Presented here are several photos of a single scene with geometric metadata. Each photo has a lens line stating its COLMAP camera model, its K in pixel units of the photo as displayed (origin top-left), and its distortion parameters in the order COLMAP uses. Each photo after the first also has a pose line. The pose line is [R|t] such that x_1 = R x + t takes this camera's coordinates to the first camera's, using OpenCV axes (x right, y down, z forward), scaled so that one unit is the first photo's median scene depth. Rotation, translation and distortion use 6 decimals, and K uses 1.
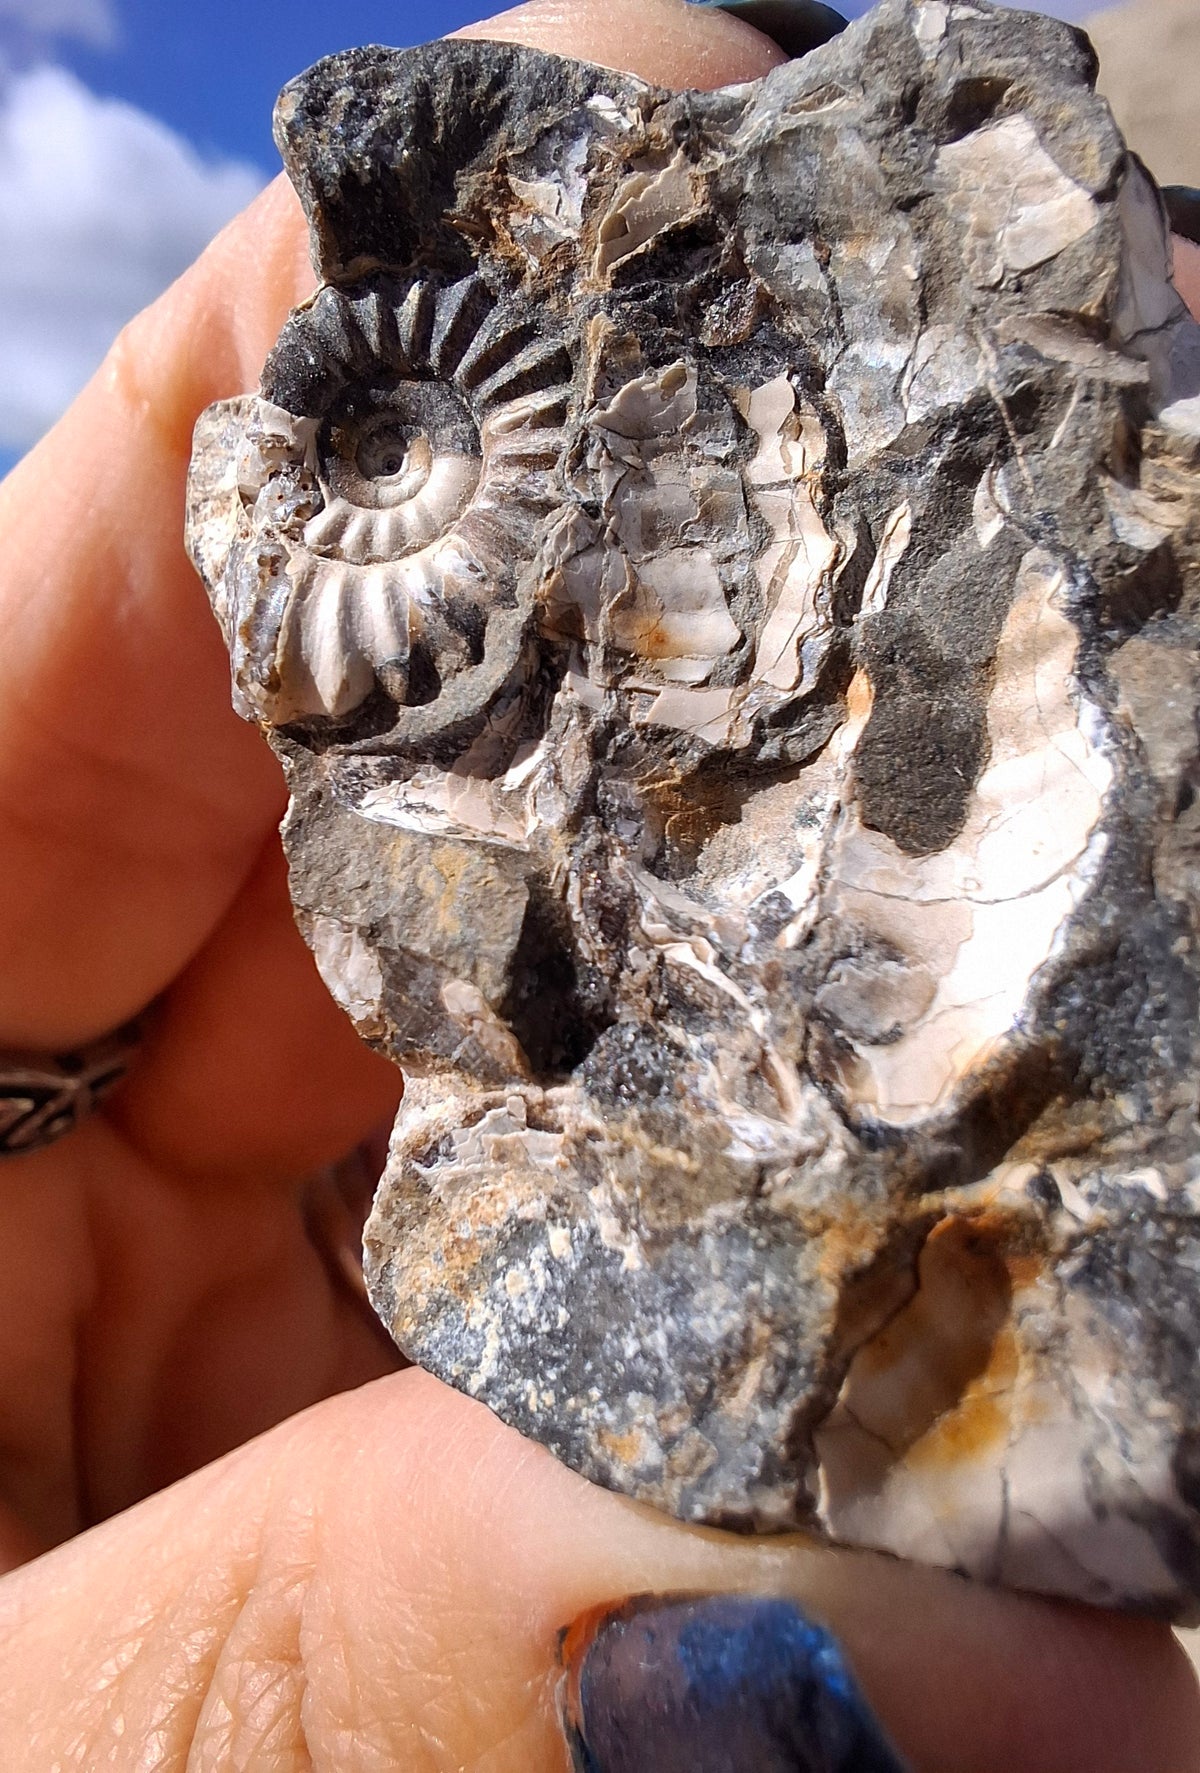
lens RADIAL K [[1413.0, 0, 539.3], [0, 1413.0, 902.3], [0, 0, 1]] dist [-0.098999, 0.137885]
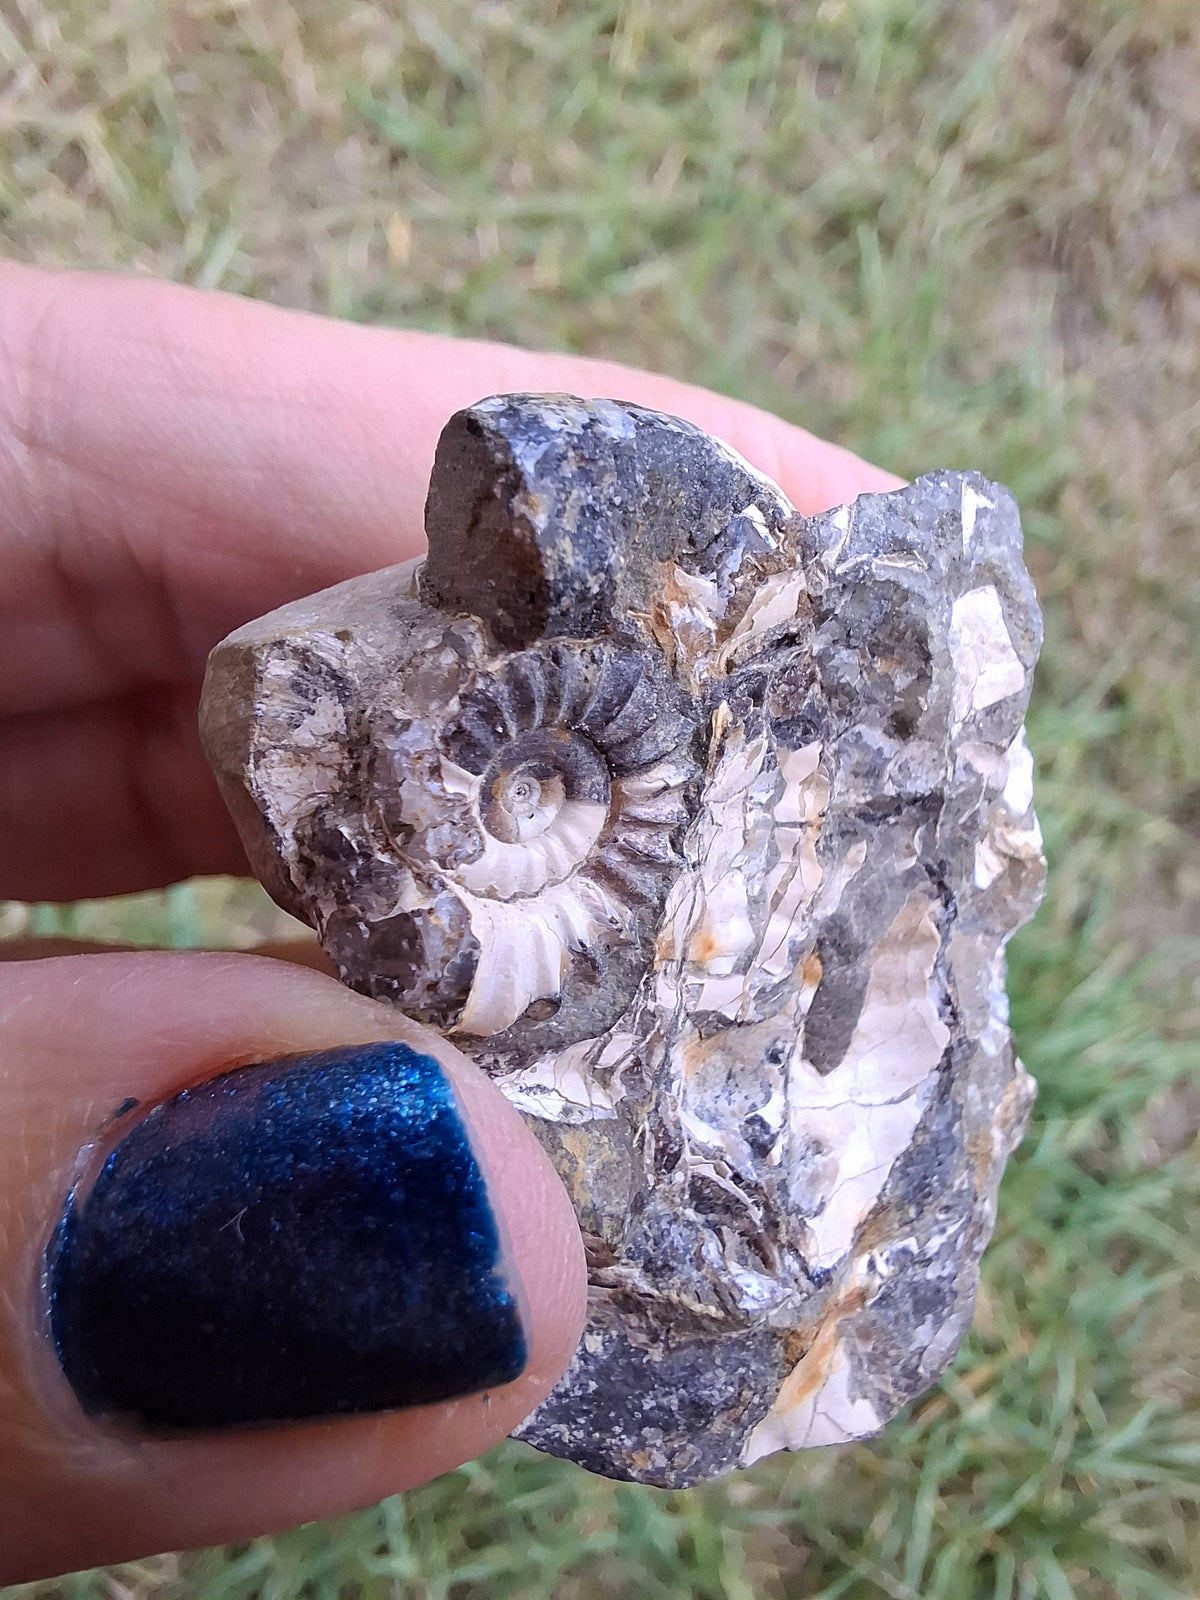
lens RADIAL K [[1266.7, 0, 606.9], [0, 1266.7, 813.7], [0, 0, 1]] dist [-0.093125, 0.127306]
pose [[0.781659, -0.075872, 0.619074, -0.731000], [-0.168408, 0.930031, 0.326620, -0.690088], [-0.600539, -0.359563, 0.714190, 0.261883]]
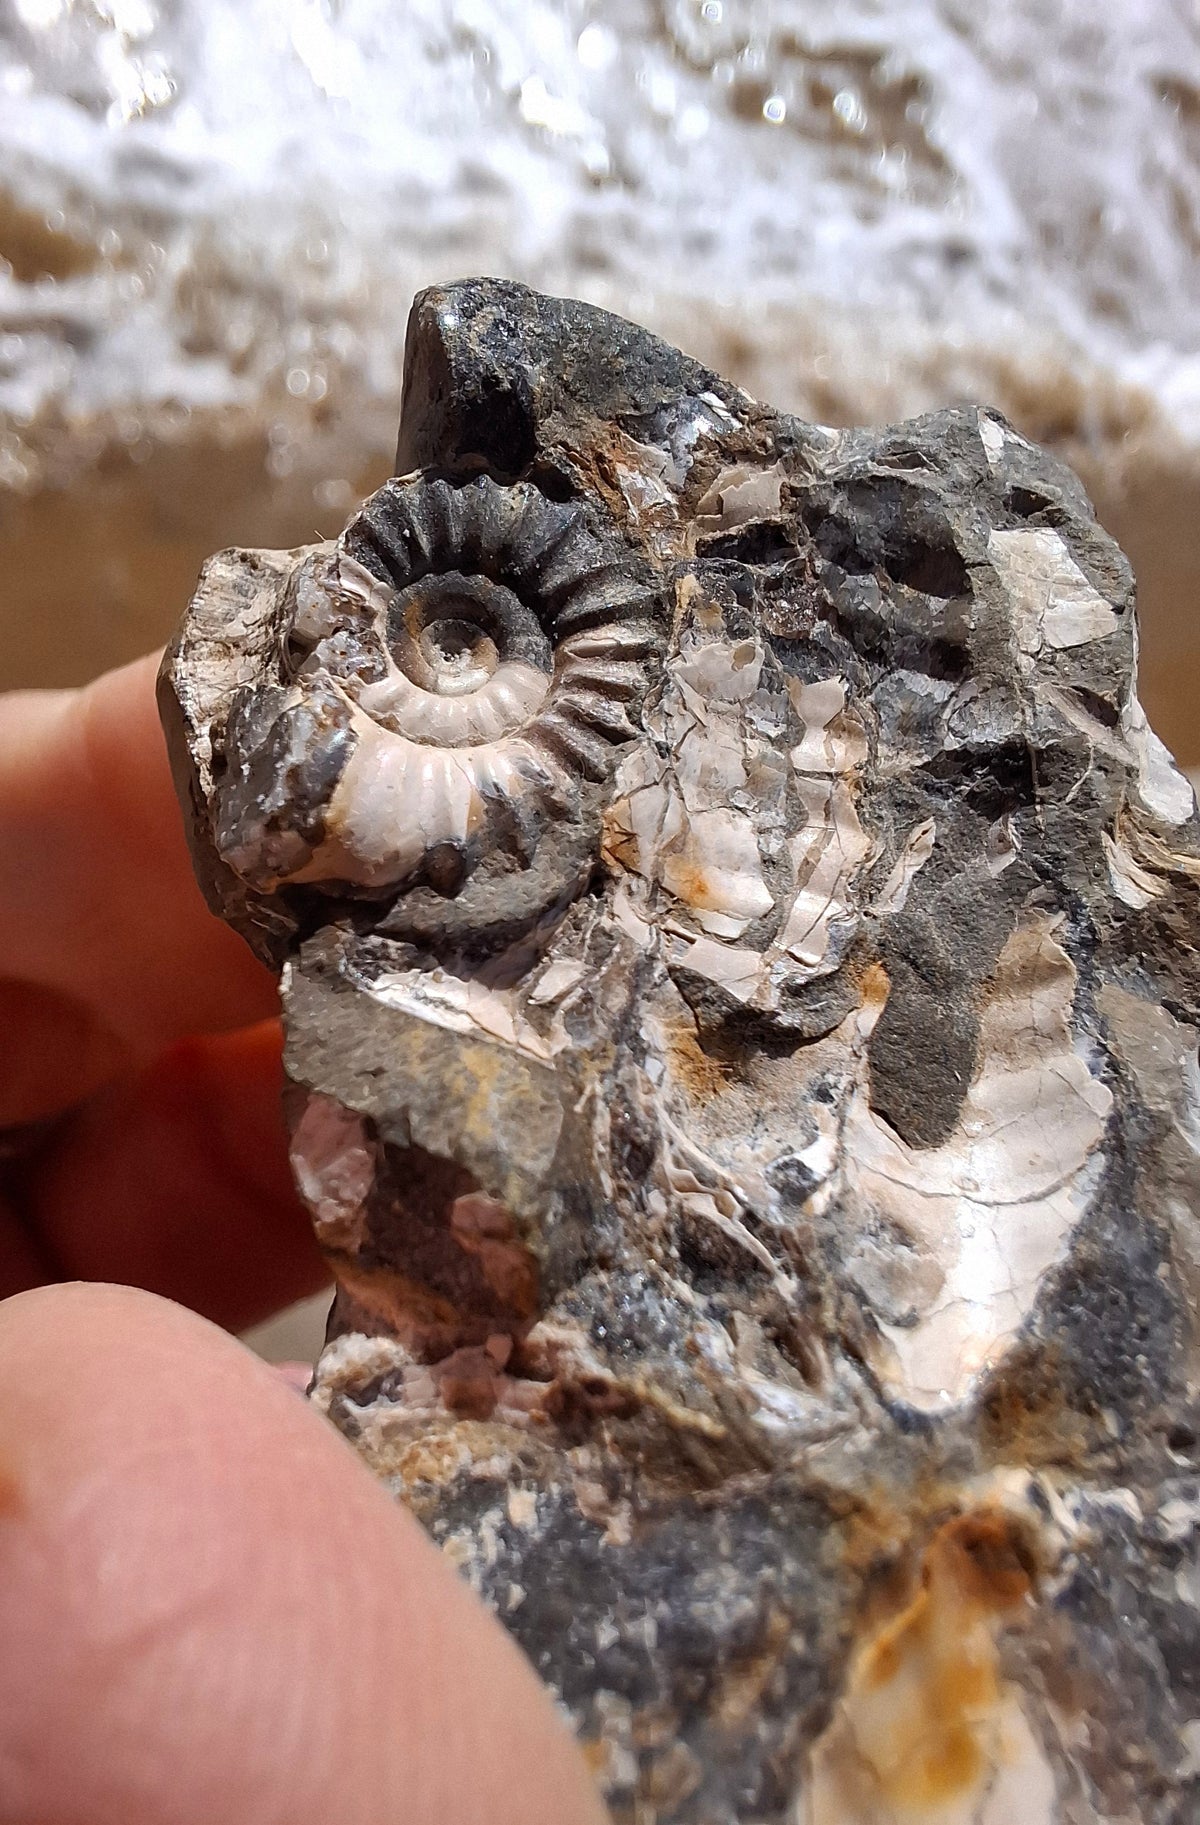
lens RADIAL K [[1470.6, 0, 538.7], [0, 1470.6, 906.6], [0, 0, 1]] dist [-0.080727, 0.077463]
pose [[0.931404, 0.231218, 0.281114, -0.319692], [-0.161588, 0.954702, -0.249866, 0.106584], [-0.326153, 0.187301, 0.926576, 0.075233]]
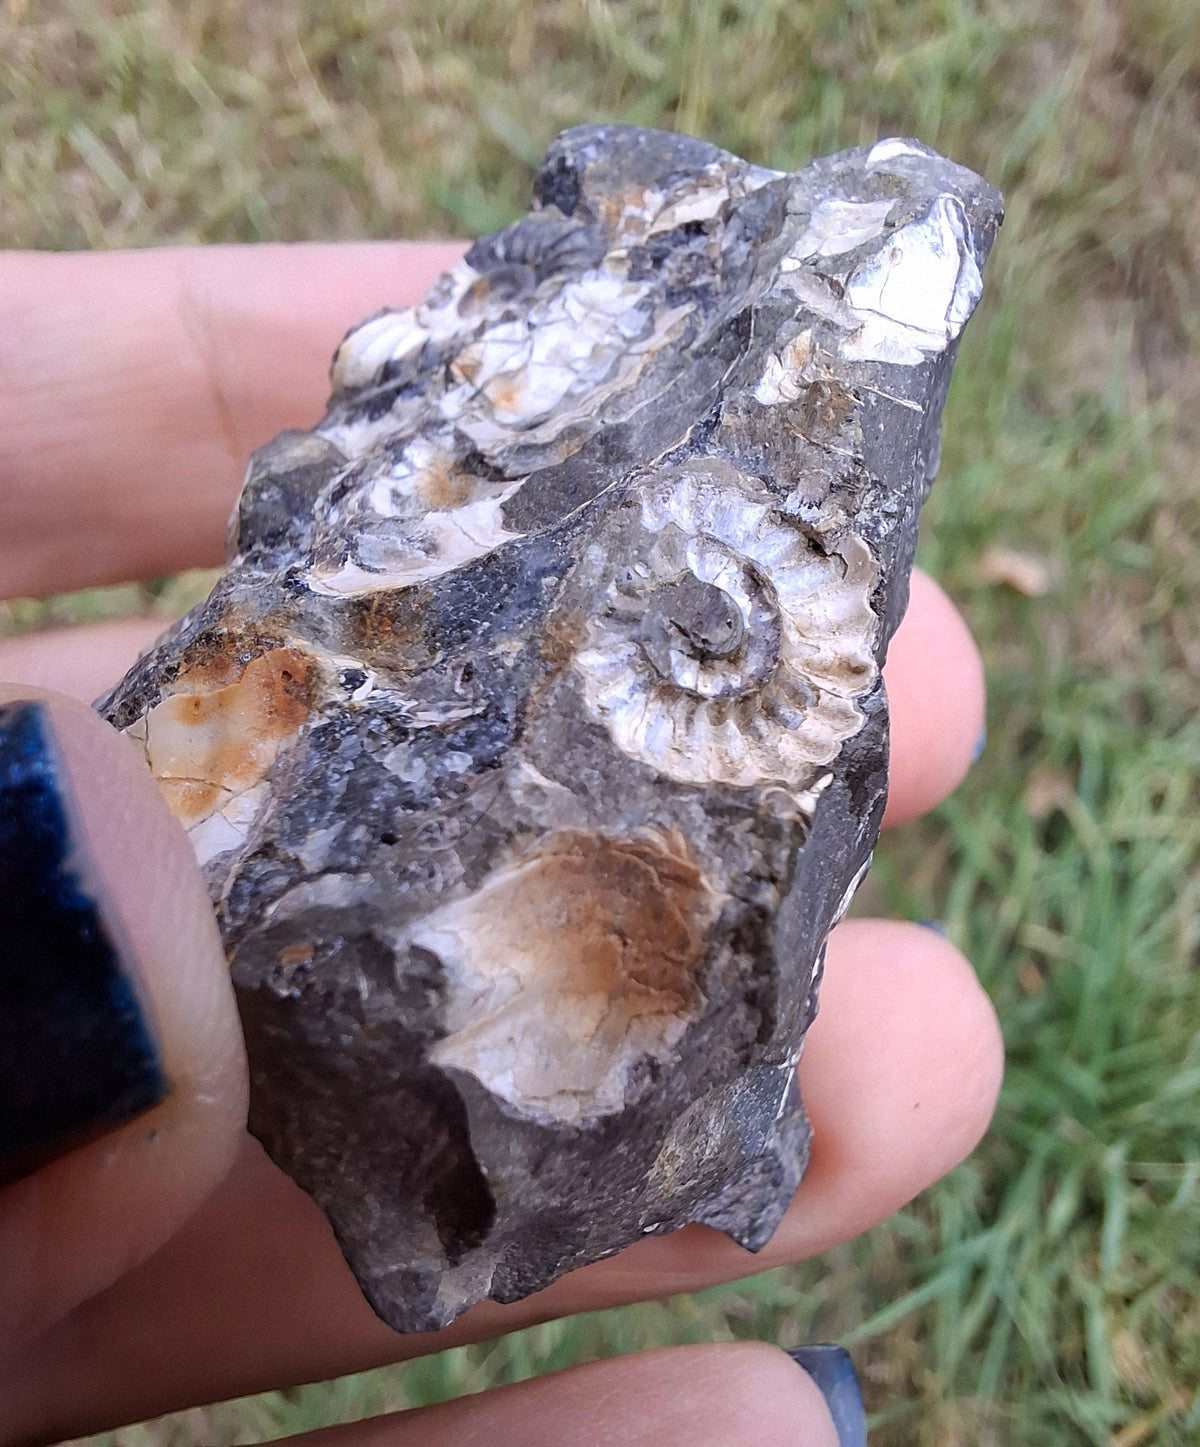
lens RADIAL K [[1267.7, 0, 614.6], [0, 1267.7, 811.3], [0, 0, 1]] dist [-0.047054, 0.006979]
pose [[0.715424, 0.449040, -0.535287, 1.091552], [-0.626514, 0.751418, -0.207003, 0.349757], [0.309271, 0.483460, 0.818913, 0.163424]]
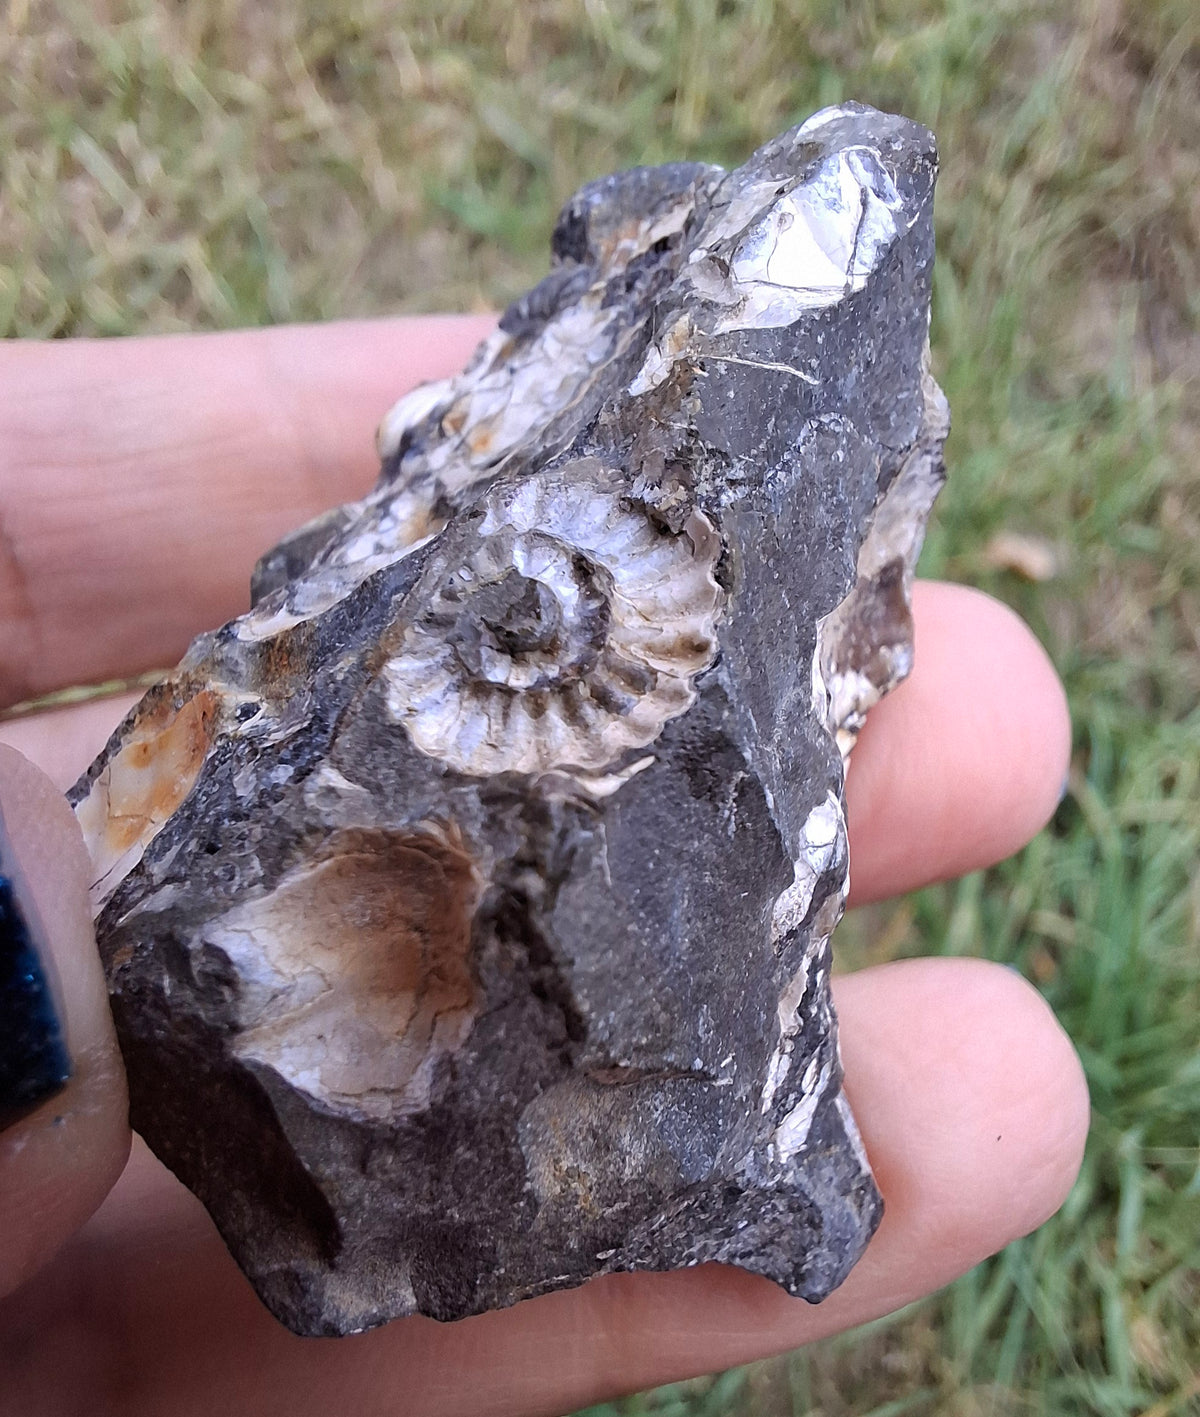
lens RADIAL K [[1259.2, 0, 603.0], [0, 1259.2, 809.1], [0, 0, 1]] dist [-0.044392, -0.006442]
pose [[0.508802, 0.363482, -0.780385, 1.397663], [-0.619852, 0.783745, -0.039089, 0.101916], [0.597415, 0.503612, 0.624076, 0.433327]]
